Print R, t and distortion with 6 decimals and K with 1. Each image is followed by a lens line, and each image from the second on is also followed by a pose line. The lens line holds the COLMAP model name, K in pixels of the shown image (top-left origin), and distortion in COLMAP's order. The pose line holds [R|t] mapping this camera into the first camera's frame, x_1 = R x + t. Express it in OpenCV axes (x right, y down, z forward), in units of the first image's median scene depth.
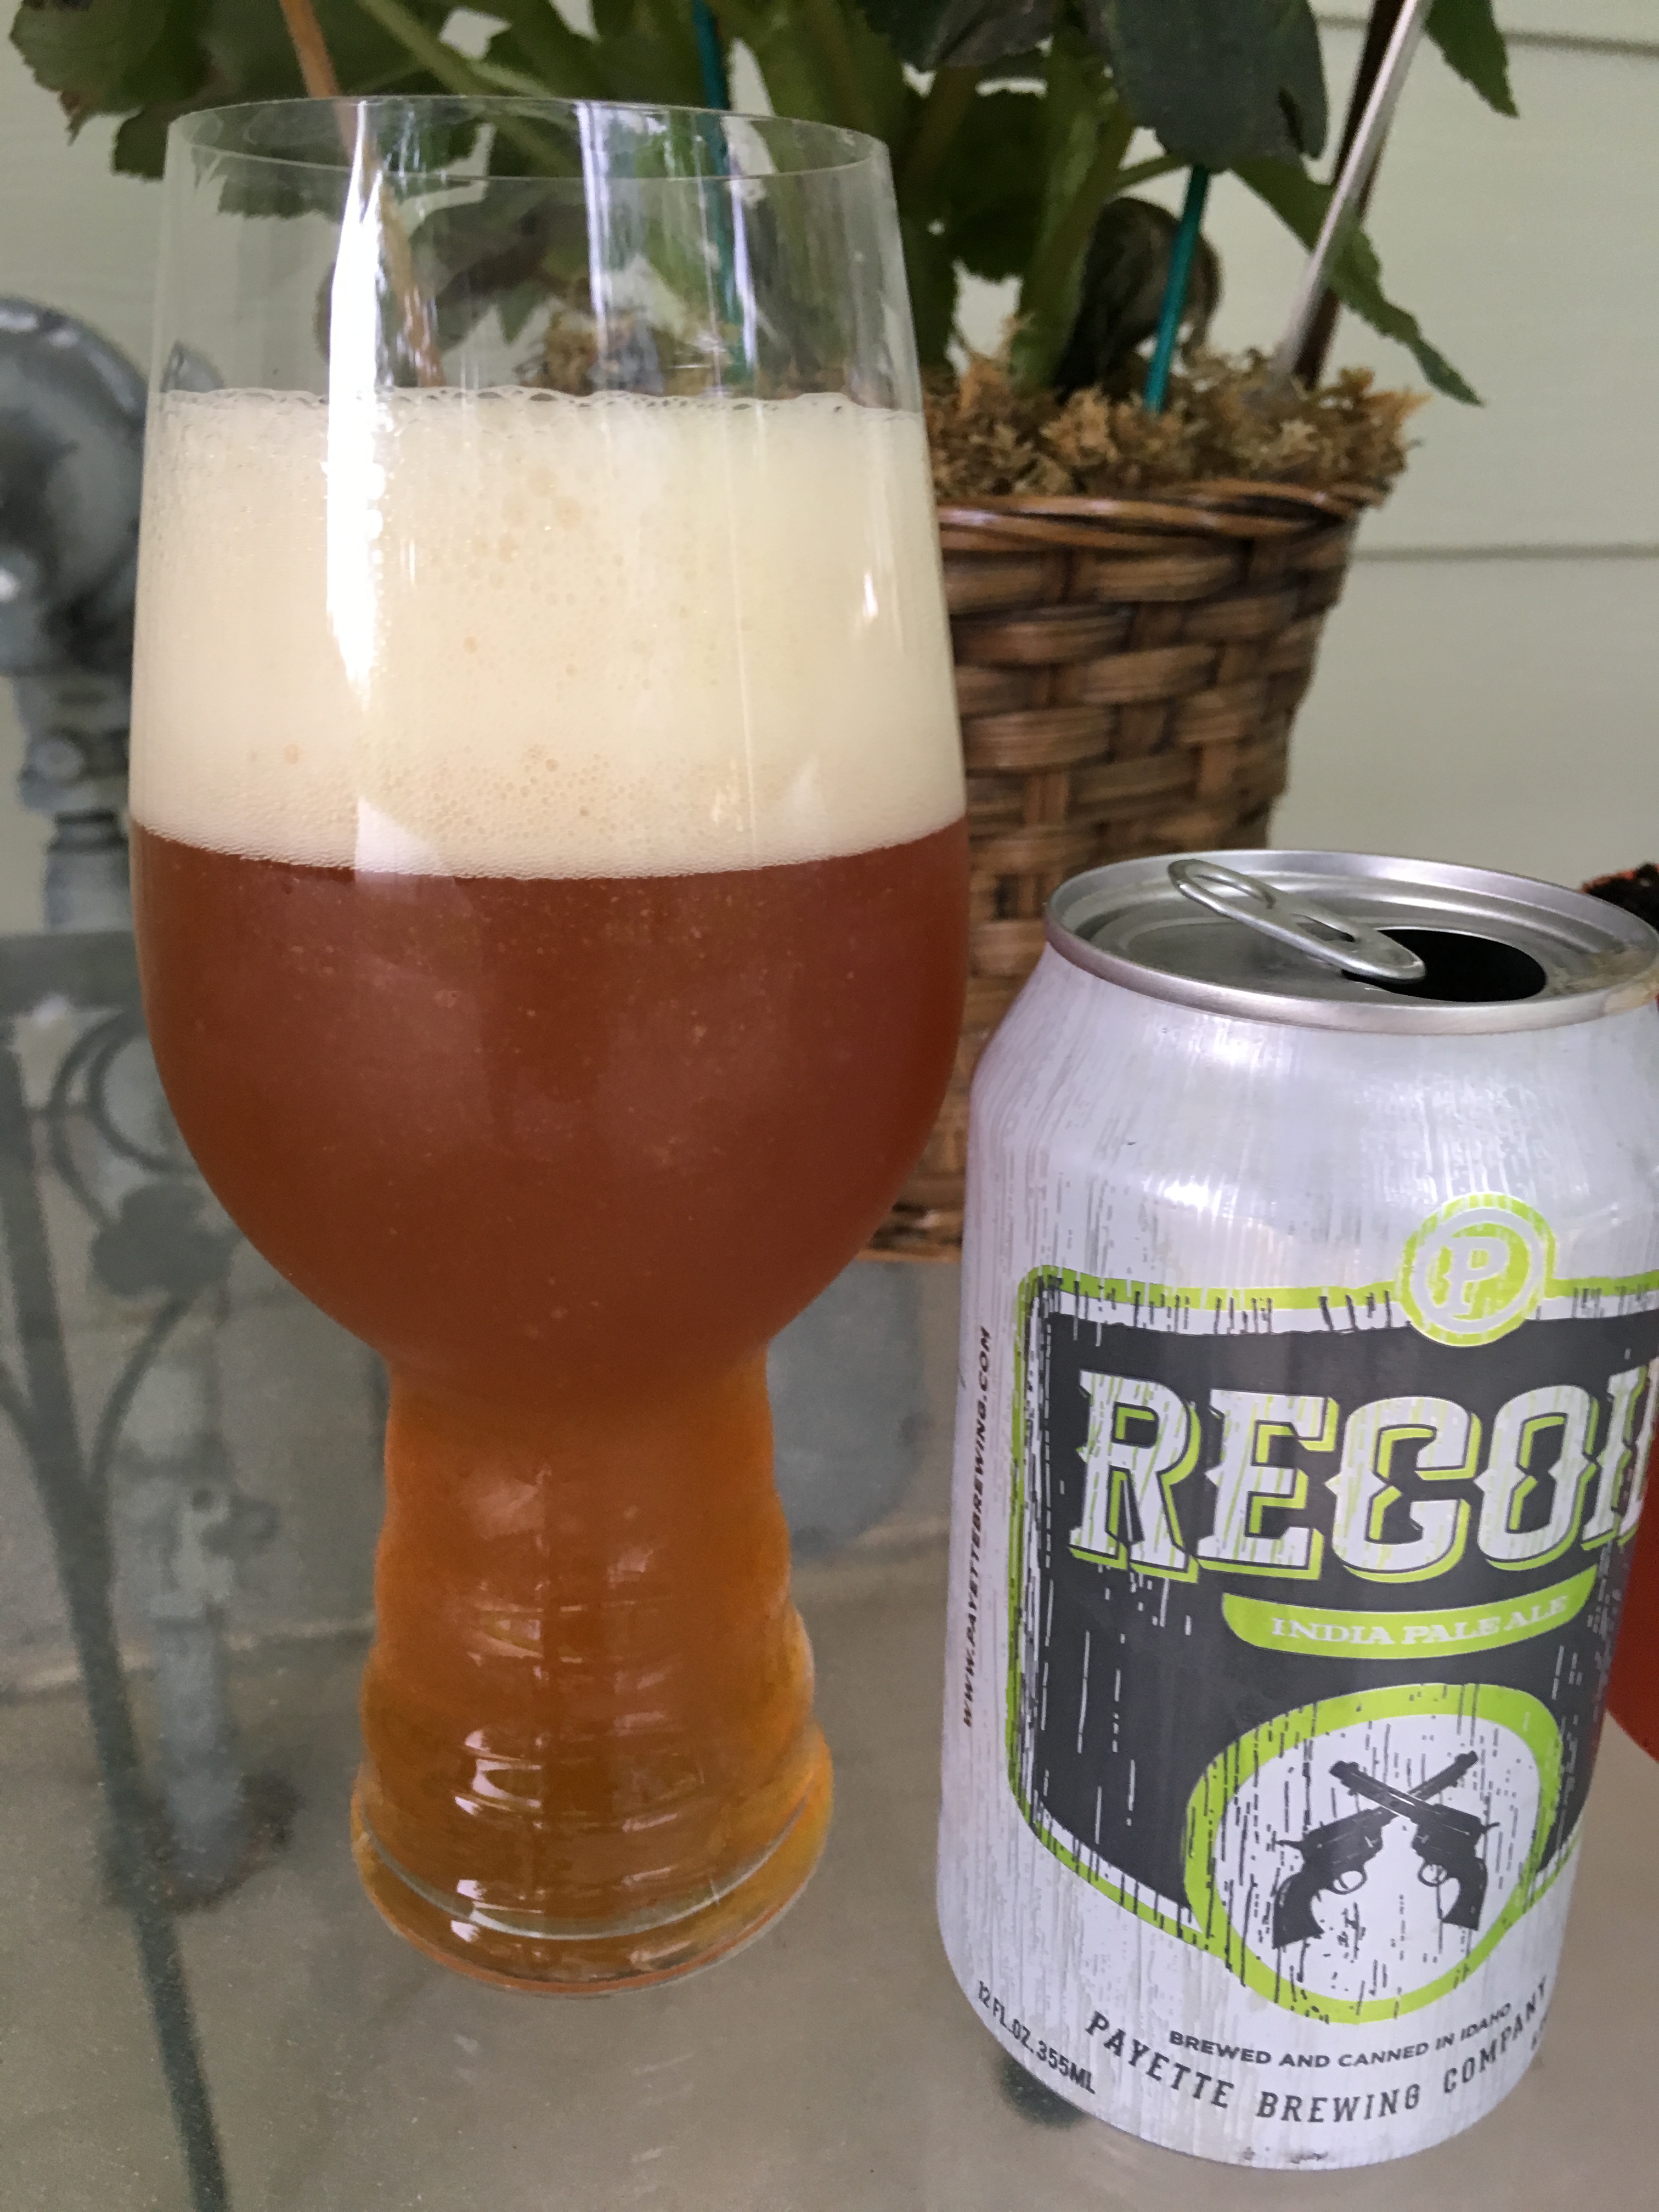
lens RADIAL K [[1905.2, 0, 820.6], [0, 1905.2, 1106.3], [0, 0, 1]] dist [0.001674, 0.004088]
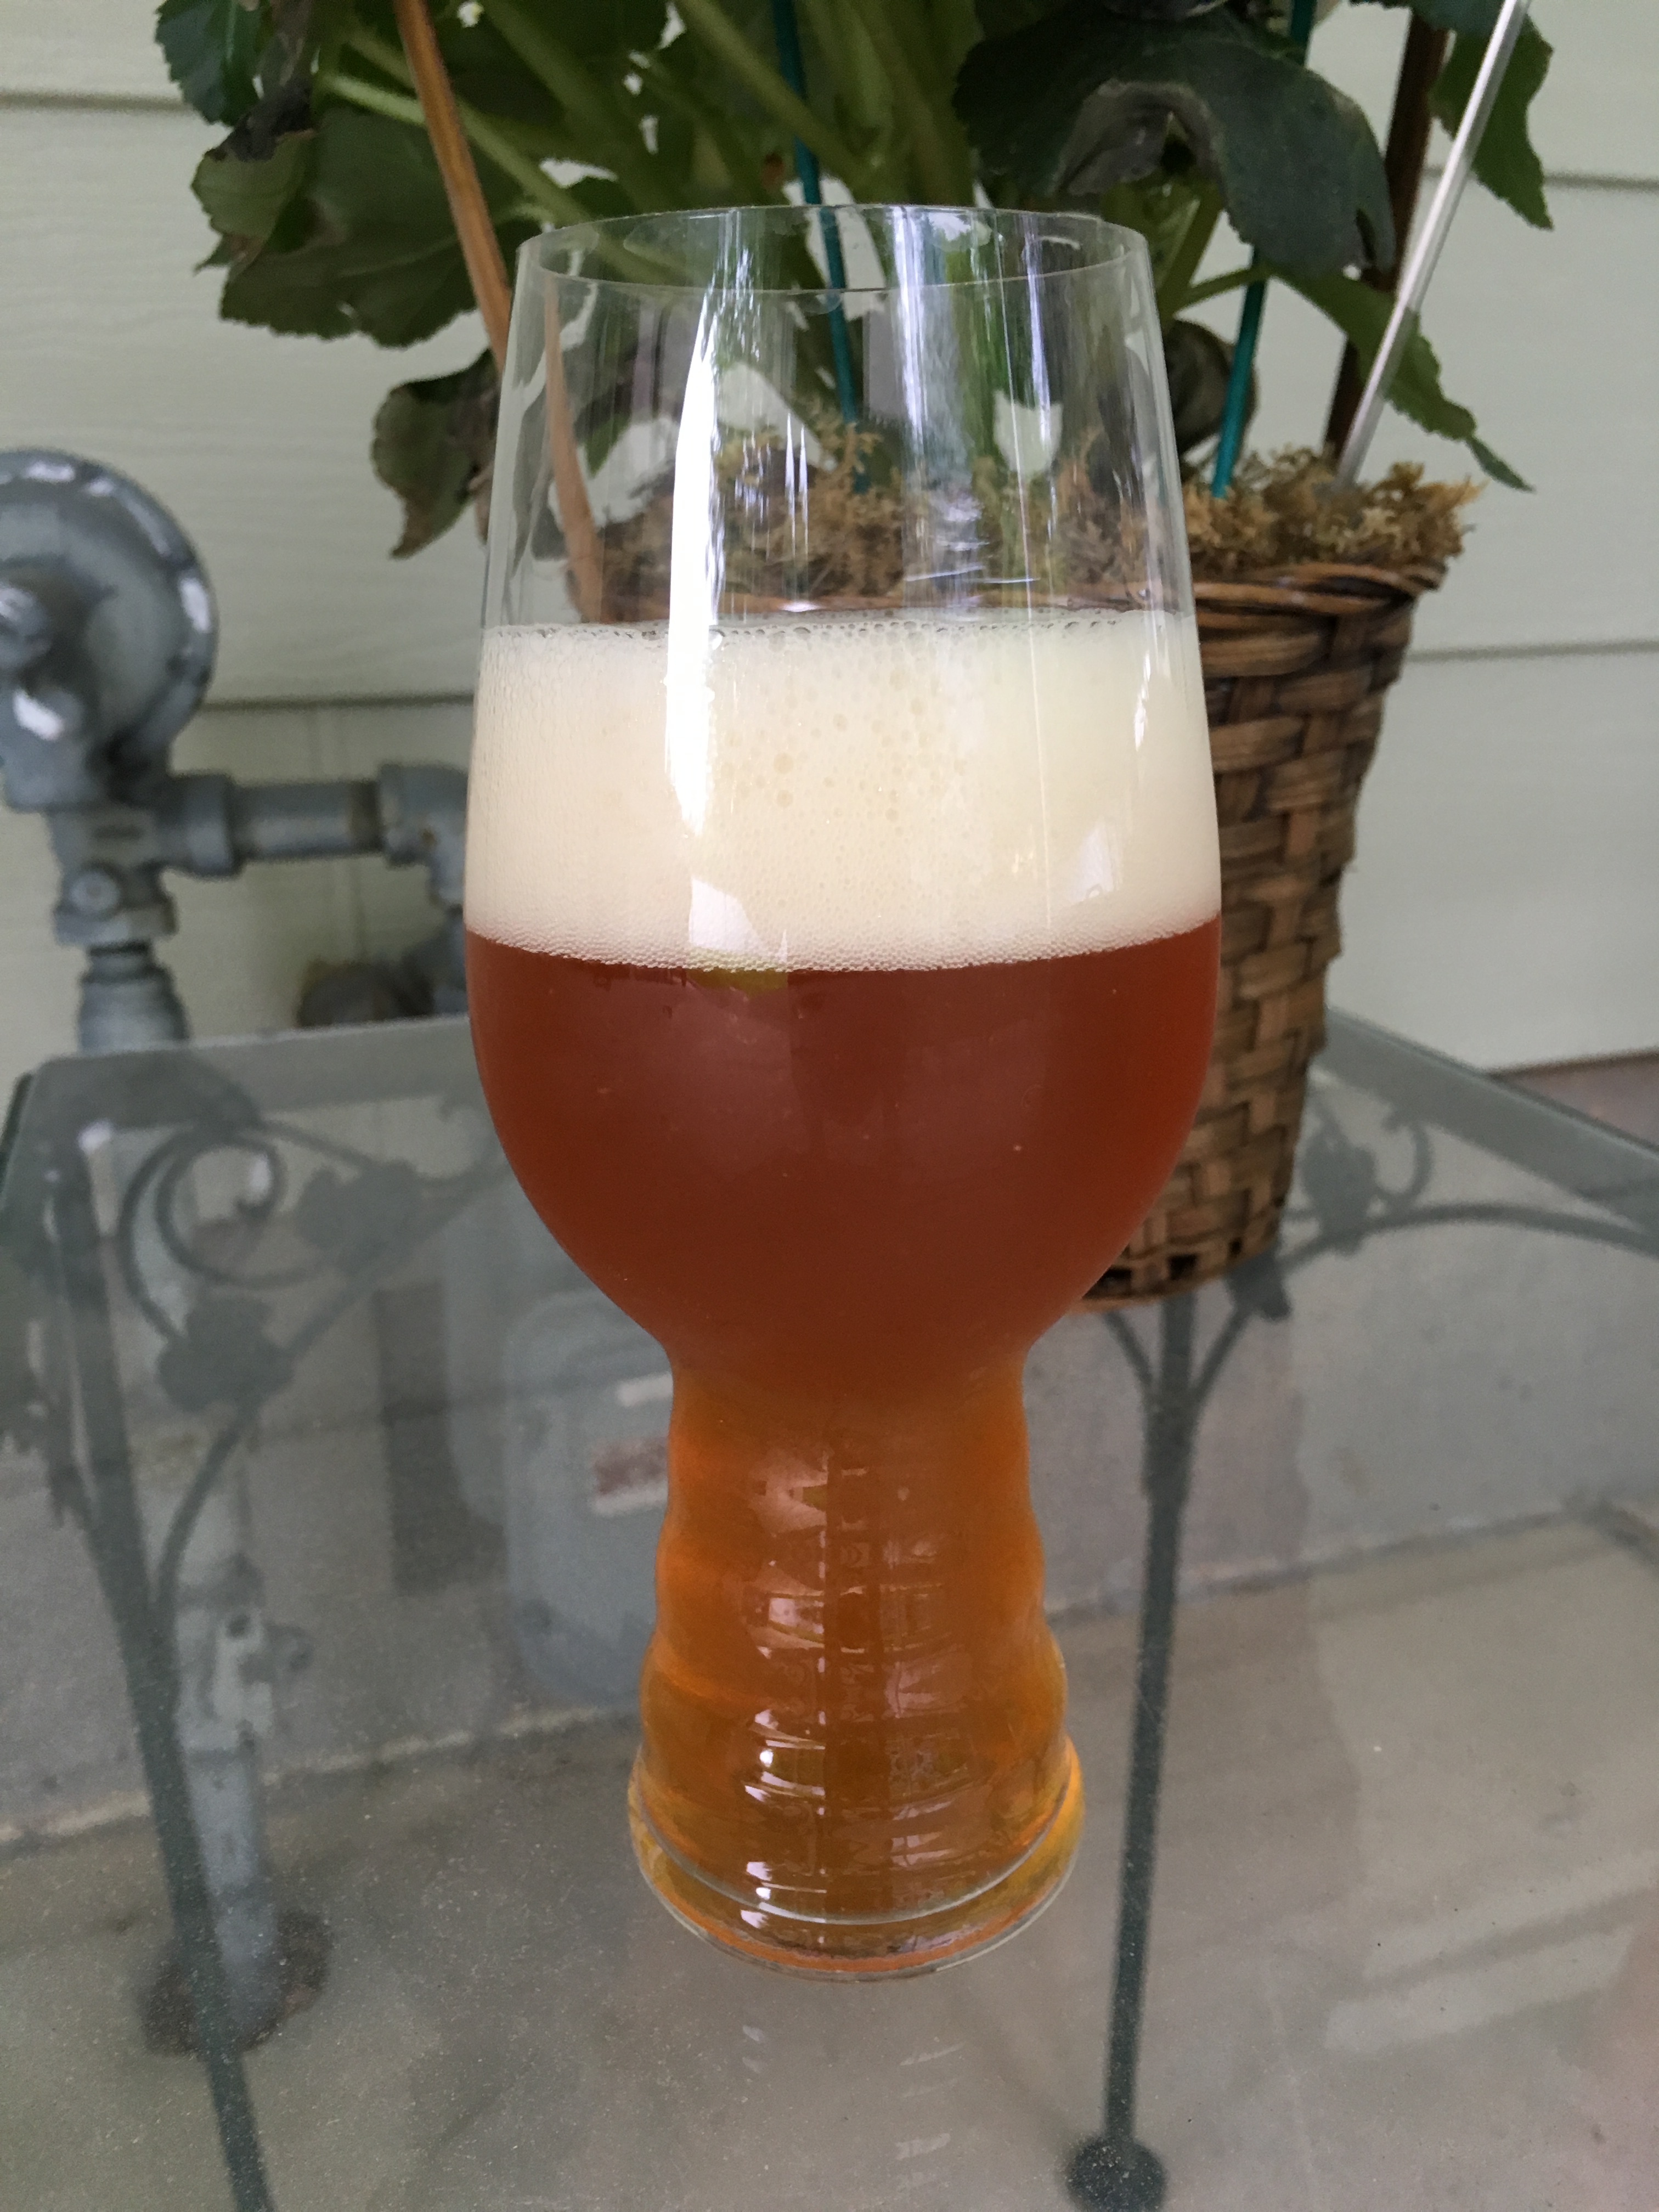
lens RADIAL K [[1882.1, 0, 829.5], [0, 1882.1, 1106.0], [0, 0, 1]] dist [0.065747, -0.110486]
pose [[0.998831, -0.038296, 0.029510, -0.098842], [0.040176, 0.997012, -0.065974, 0.036303], [-0.026895, 0.067082, 0.997385, -0.042244]]
